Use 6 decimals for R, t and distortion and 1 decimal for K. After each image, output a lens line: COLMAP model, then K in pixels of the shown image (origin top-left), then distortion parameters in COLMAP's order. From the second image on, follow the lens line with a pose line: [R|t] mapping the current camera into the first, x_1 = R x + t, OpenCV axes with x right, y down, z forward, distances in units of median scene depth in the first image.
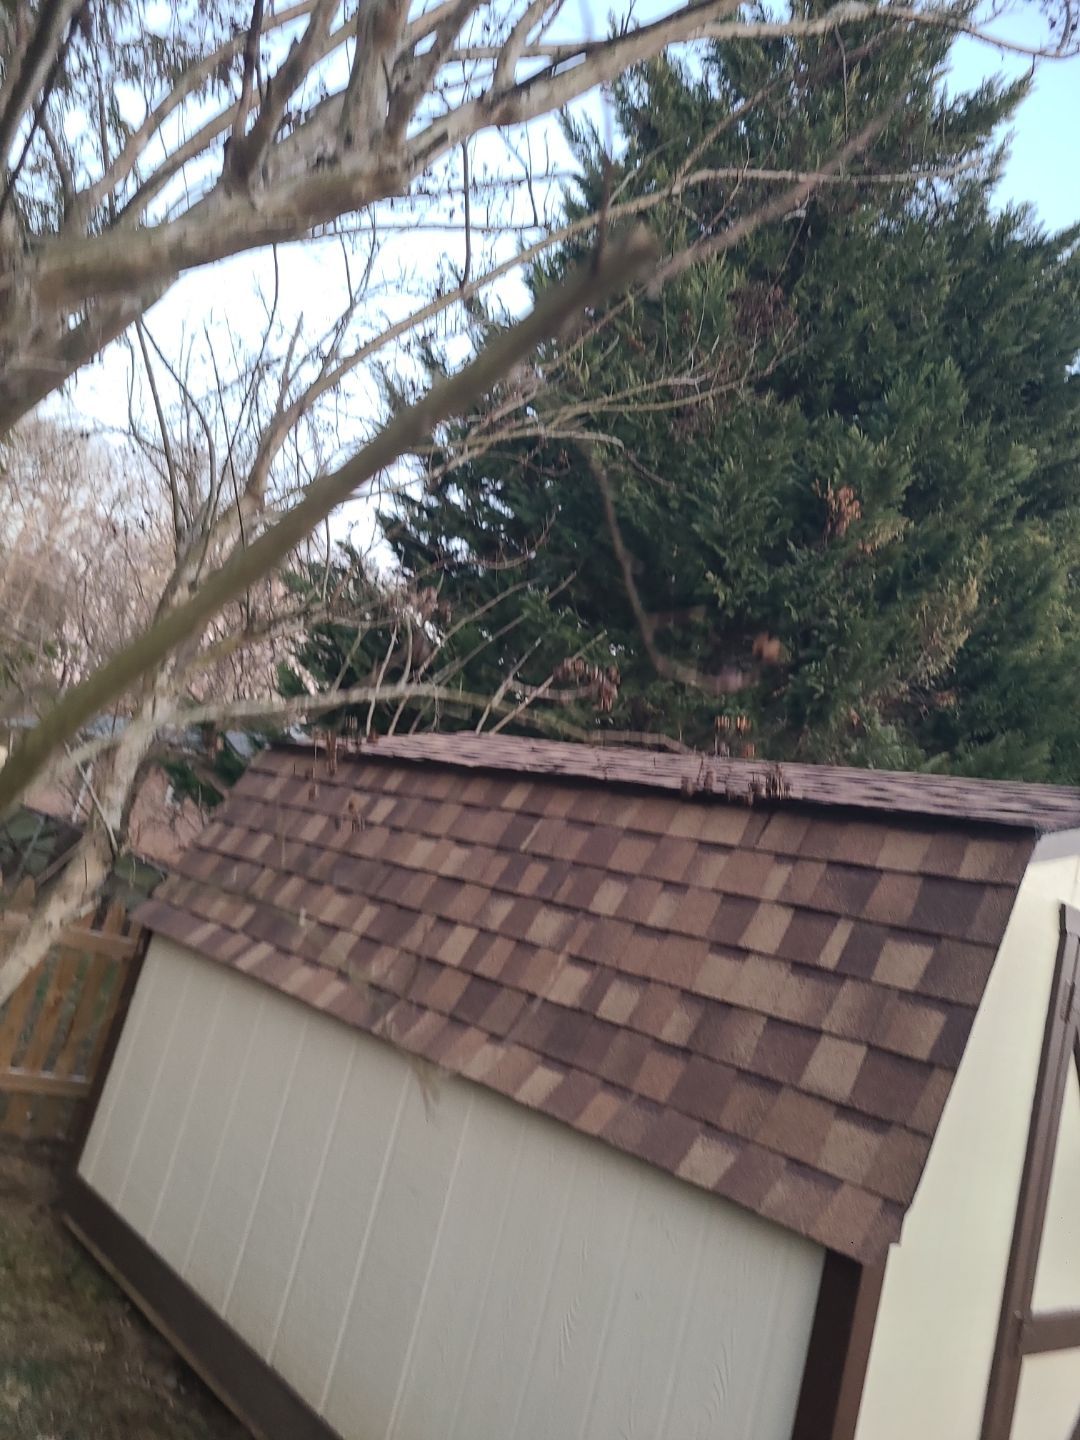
lens RADIAL K [[1075.1, 0, 569.8], [0, 1075.1, 728.9], [0, 0, 1]] dist [0.041533, -0.033773]
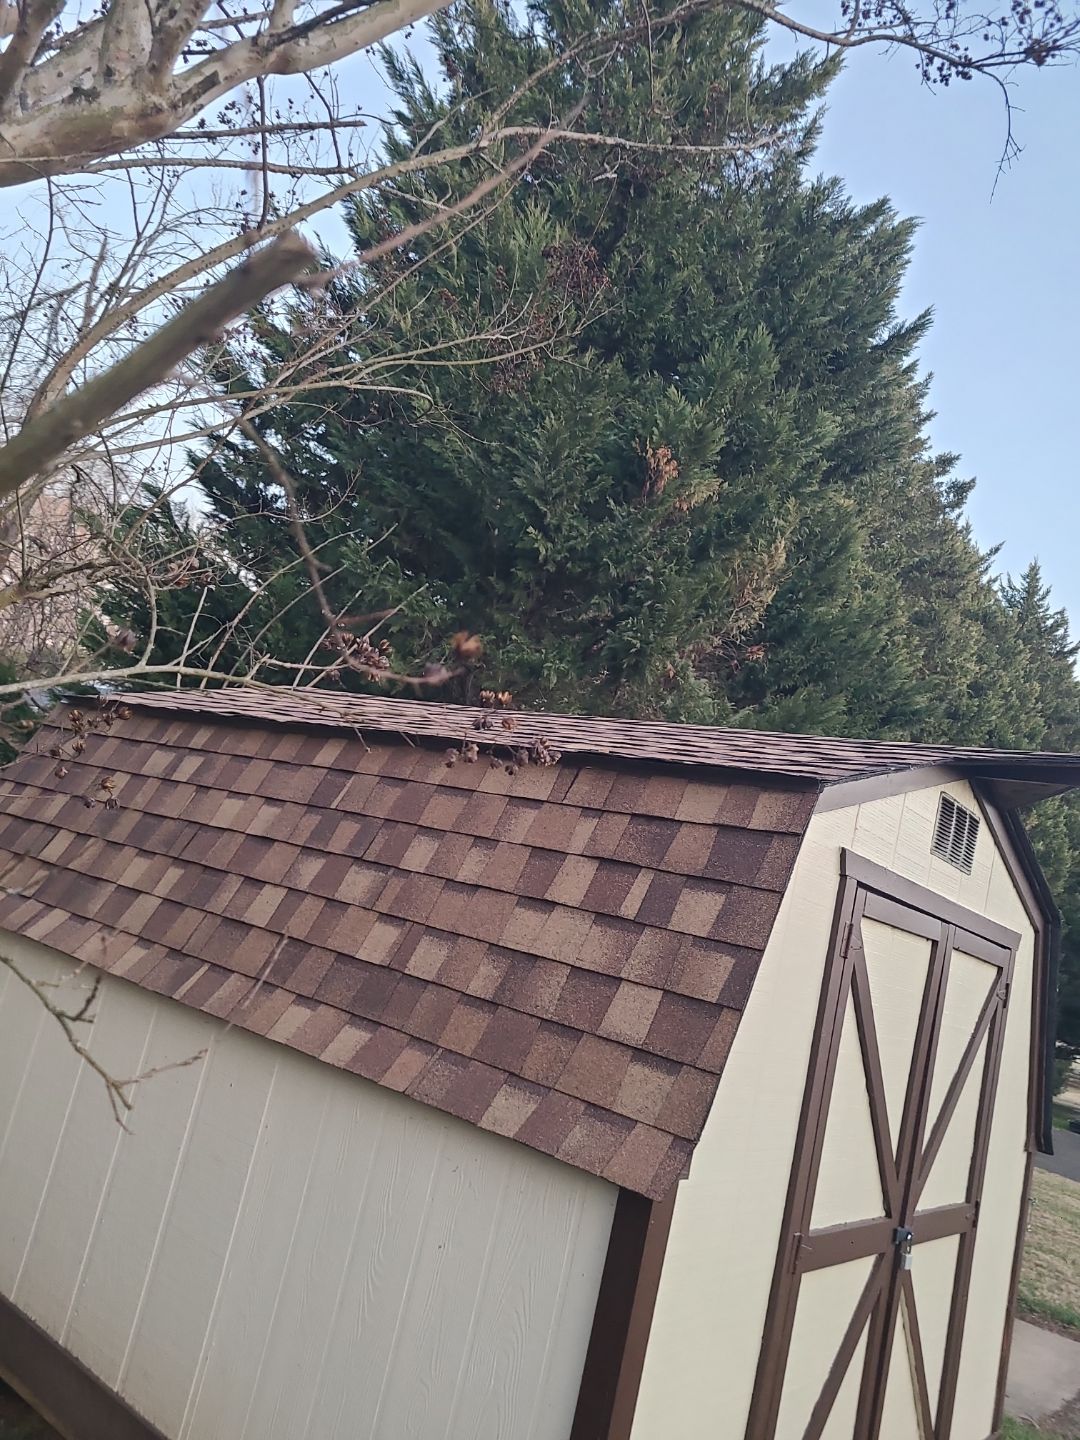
lens RADIAL K [[1071.5, 0, 569.2], [0, 1071.5, 702.2], [0, 0, 1]] dist [0.045676, -0.032617]
pose [[0.988187, -0.002566, 0.153229, 0.010754], [-0.000848, 0.999753, 0.022215, -0.003549], [-0.153248, -0.022083, 0.987941, -0.002651]]
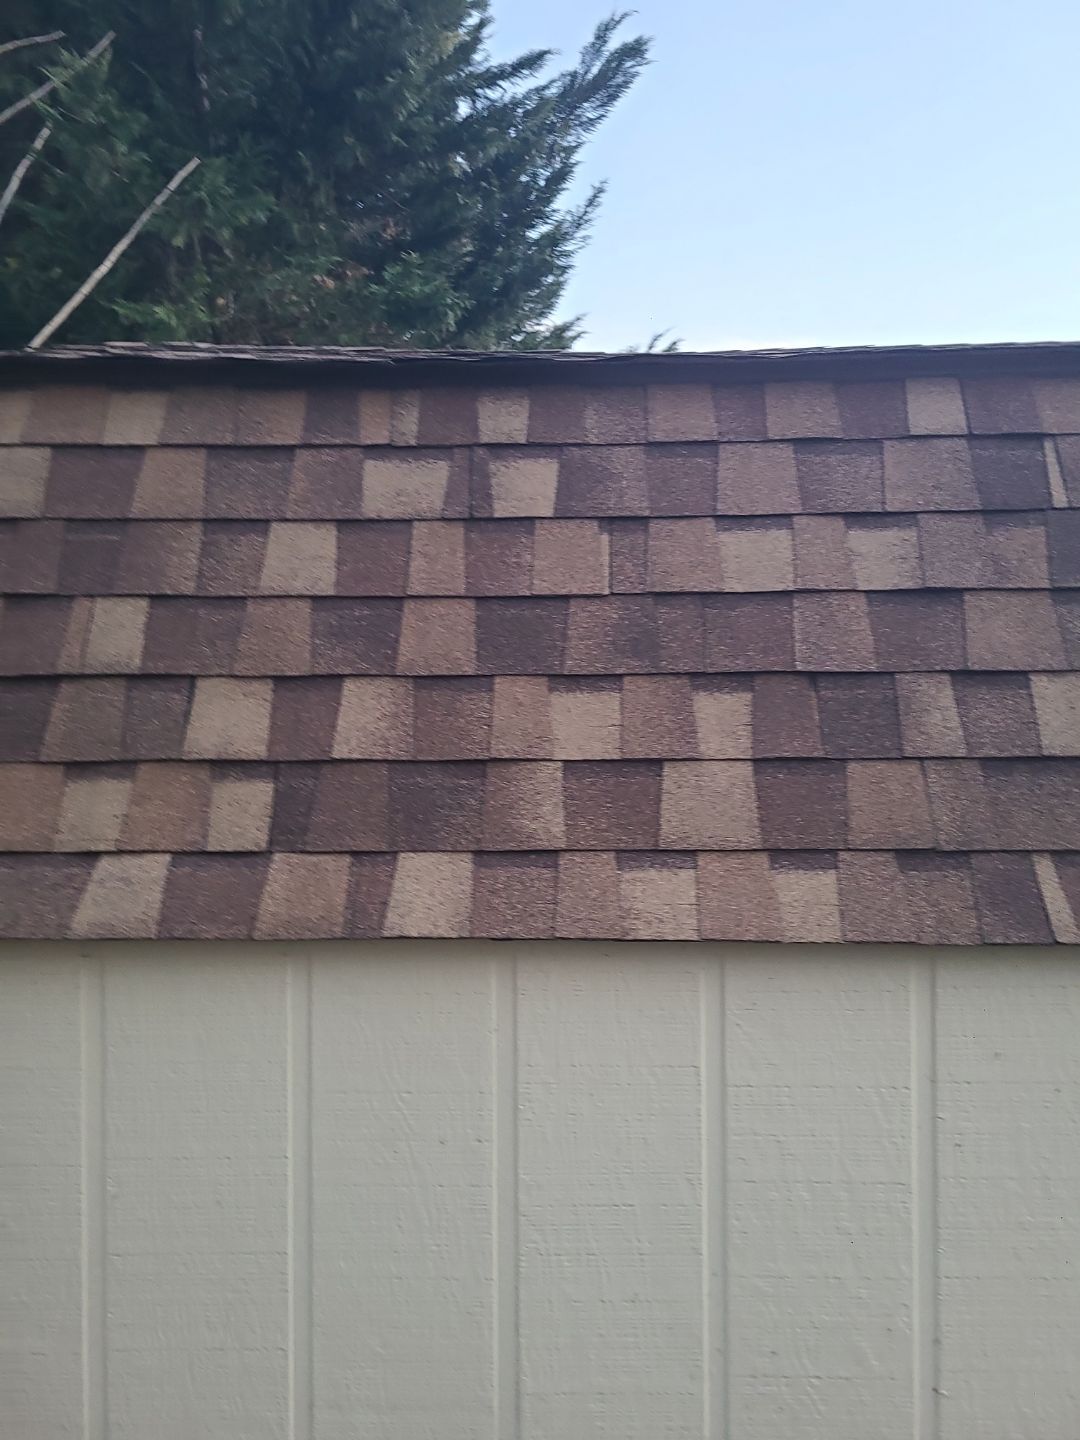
lens RADIAL K [[1071.5, 0, 569.2], [0, 1071.5, 702.2], [0, 0, 1]] dist [0.045676, -0.032617]
pose [[0.696160, -0.281102, 0.660562, -0.333523], [0.060809, 0.939932, 0.335902, 0.008347], [-0.715306, -0.193673, 0.671437, 0.472203]]
